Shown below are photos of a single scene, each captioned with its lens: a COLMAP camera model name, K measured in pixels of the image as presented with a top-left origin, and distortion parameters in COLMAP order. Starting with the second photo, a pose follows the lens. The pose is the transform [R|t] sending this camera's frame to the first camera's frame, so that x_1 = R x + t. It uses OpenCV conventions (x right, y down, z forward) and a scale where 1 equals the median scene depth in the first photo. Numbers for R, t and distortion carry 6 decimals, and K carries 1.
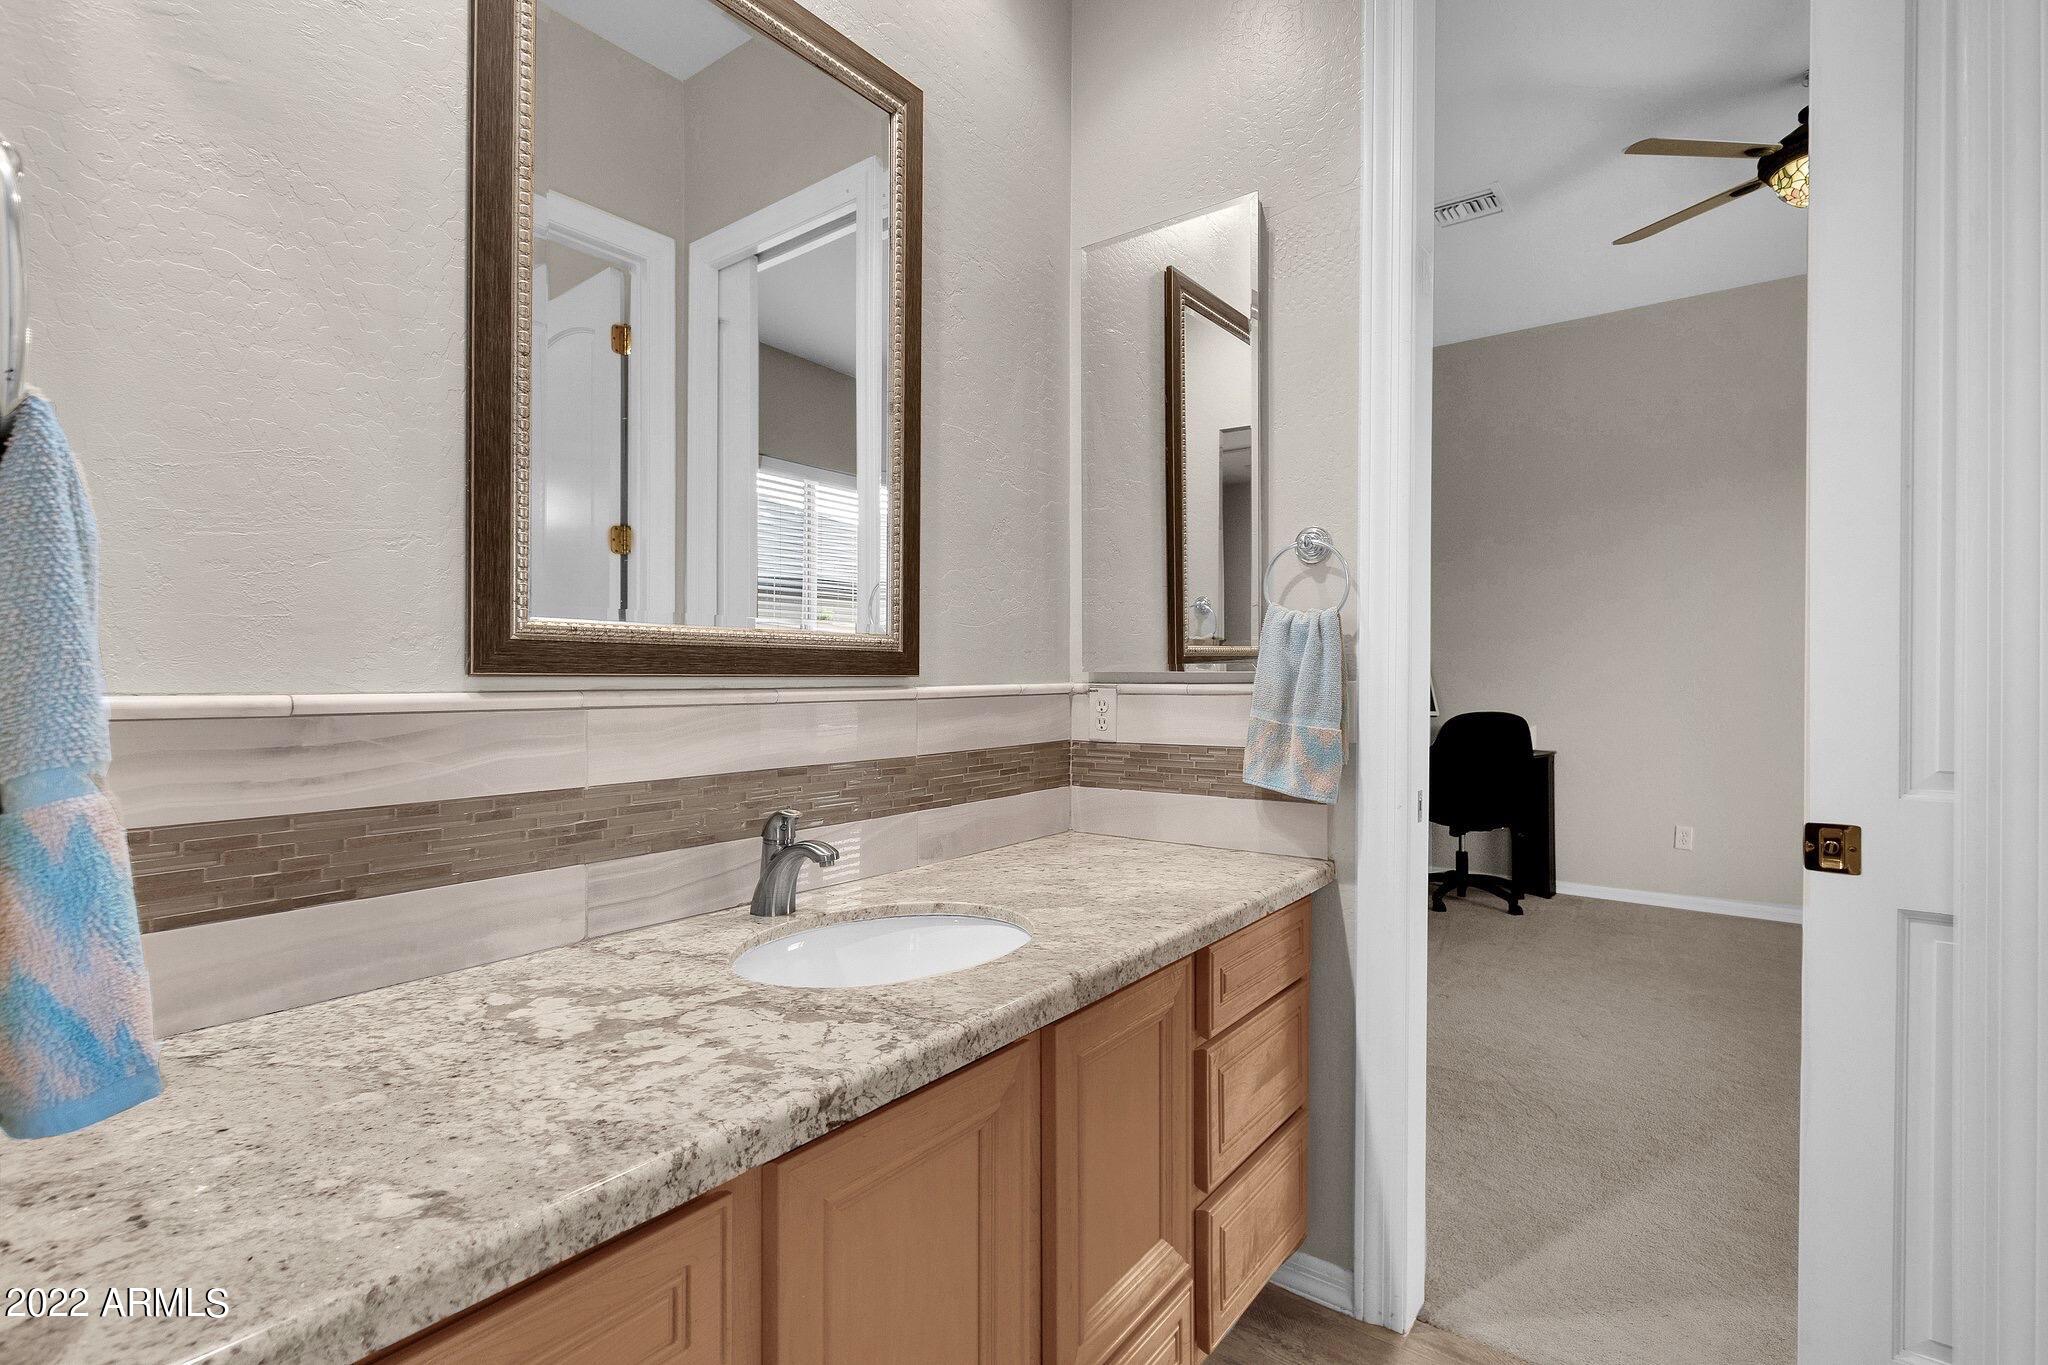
lens RADIAL K [[950.6, 0, 1028.0], [0, 950.6, 677.2], [0, 0, 1]] dist [0.000215, -0.000061]
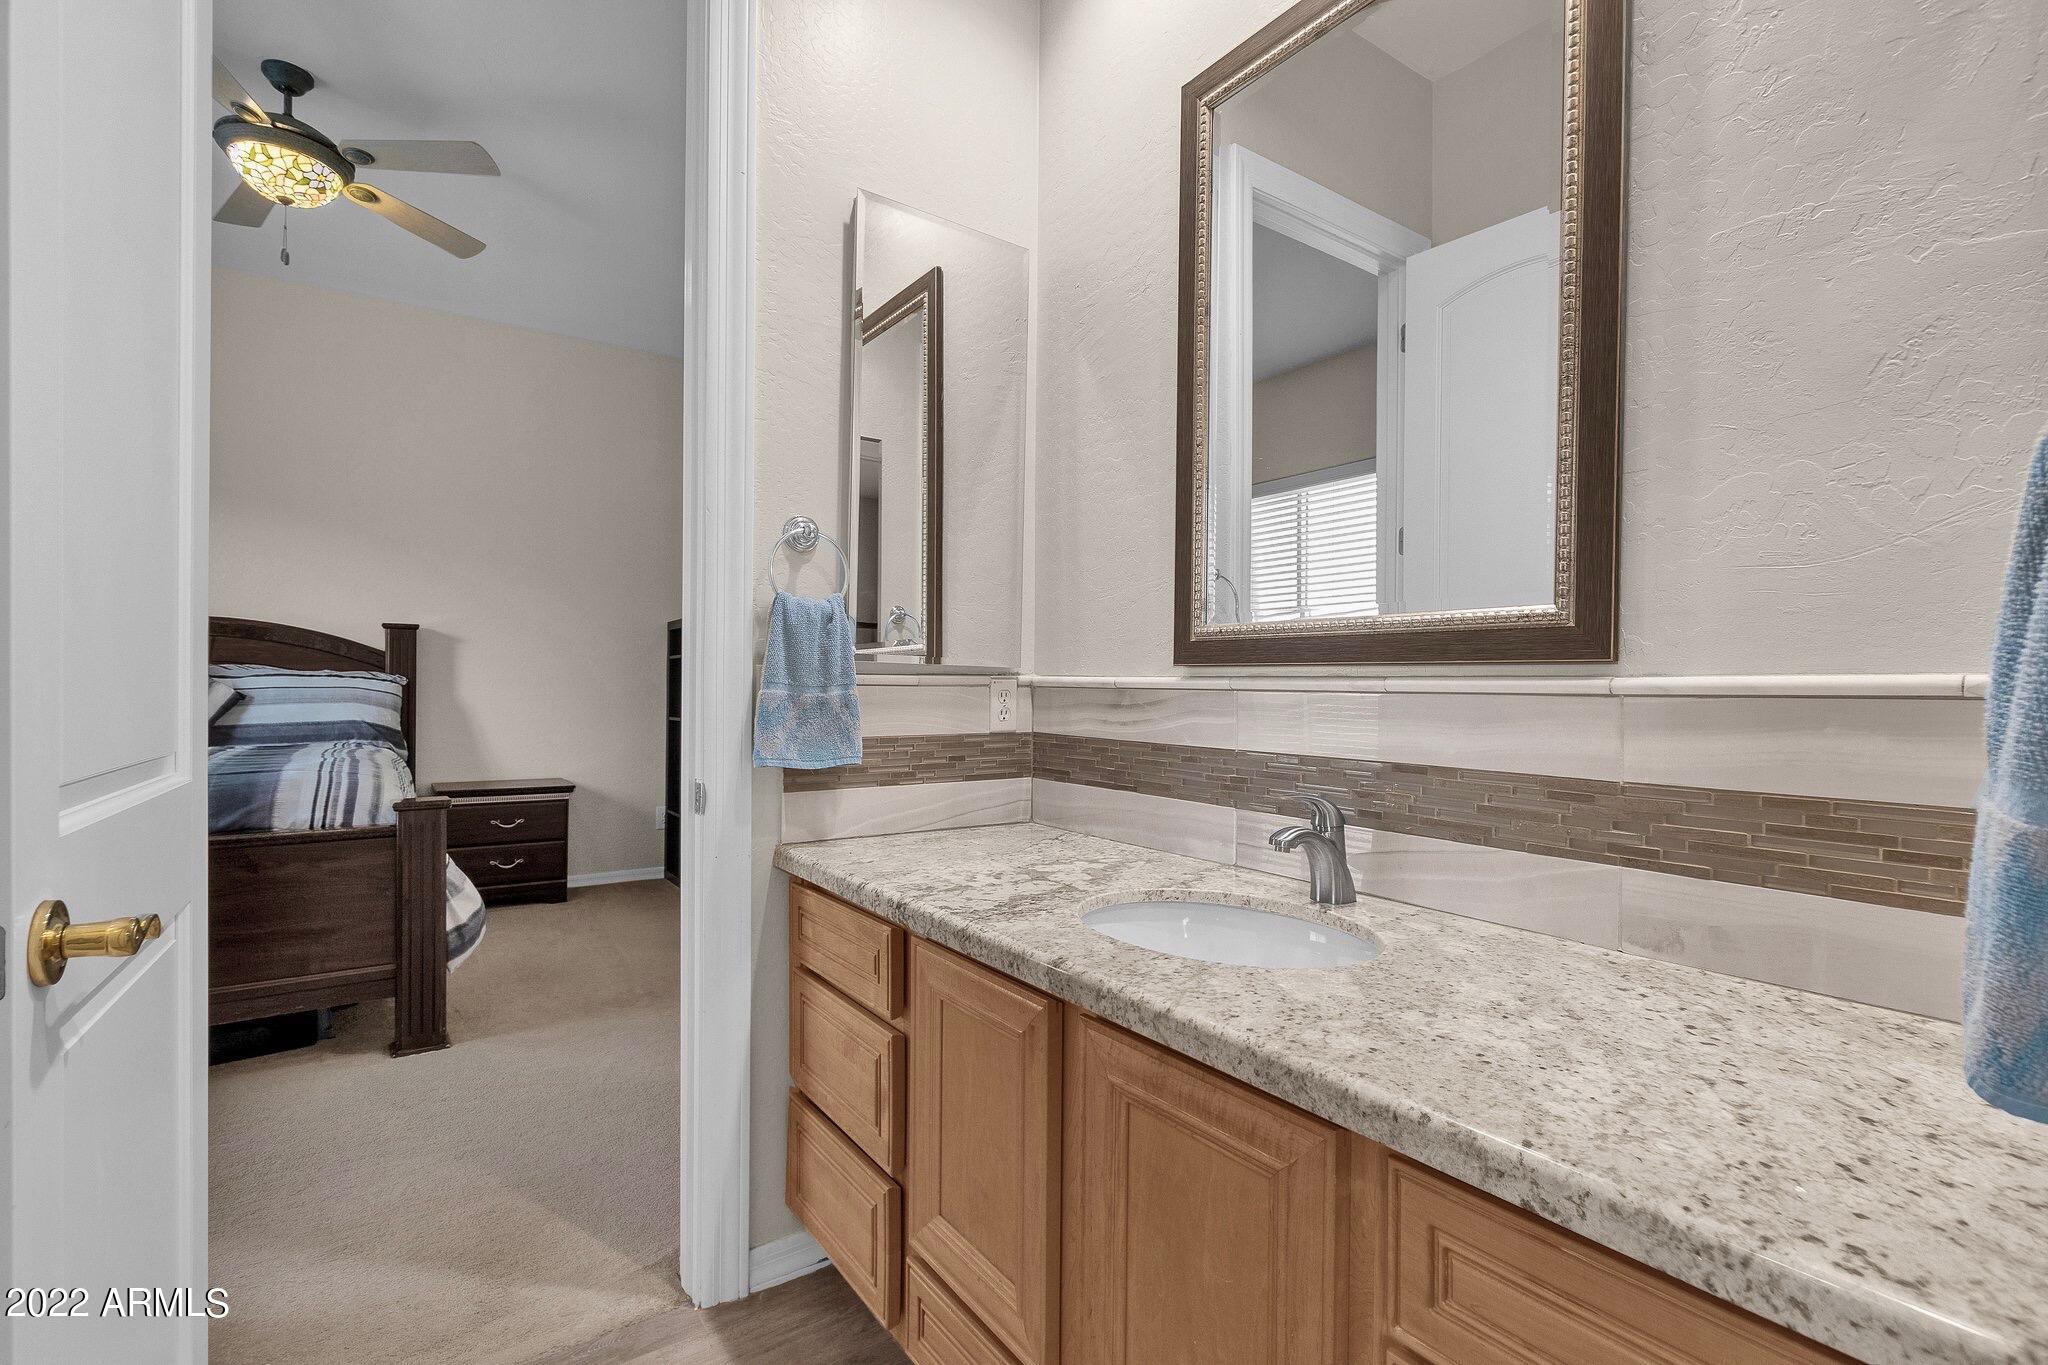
lens RADIAL K [[950.6, 0, 1031.4], [0, 950.6, 687.1], [0, 0, 1]] dist [0.000215, -0.000061]
pose [[-0.293027, 0.003681, -0.956097, 0.911317], [-0.008633, 0.999942, 0.006495, 0.023032], [0.956065, 0.010158, -0.292978, 1.152855]]
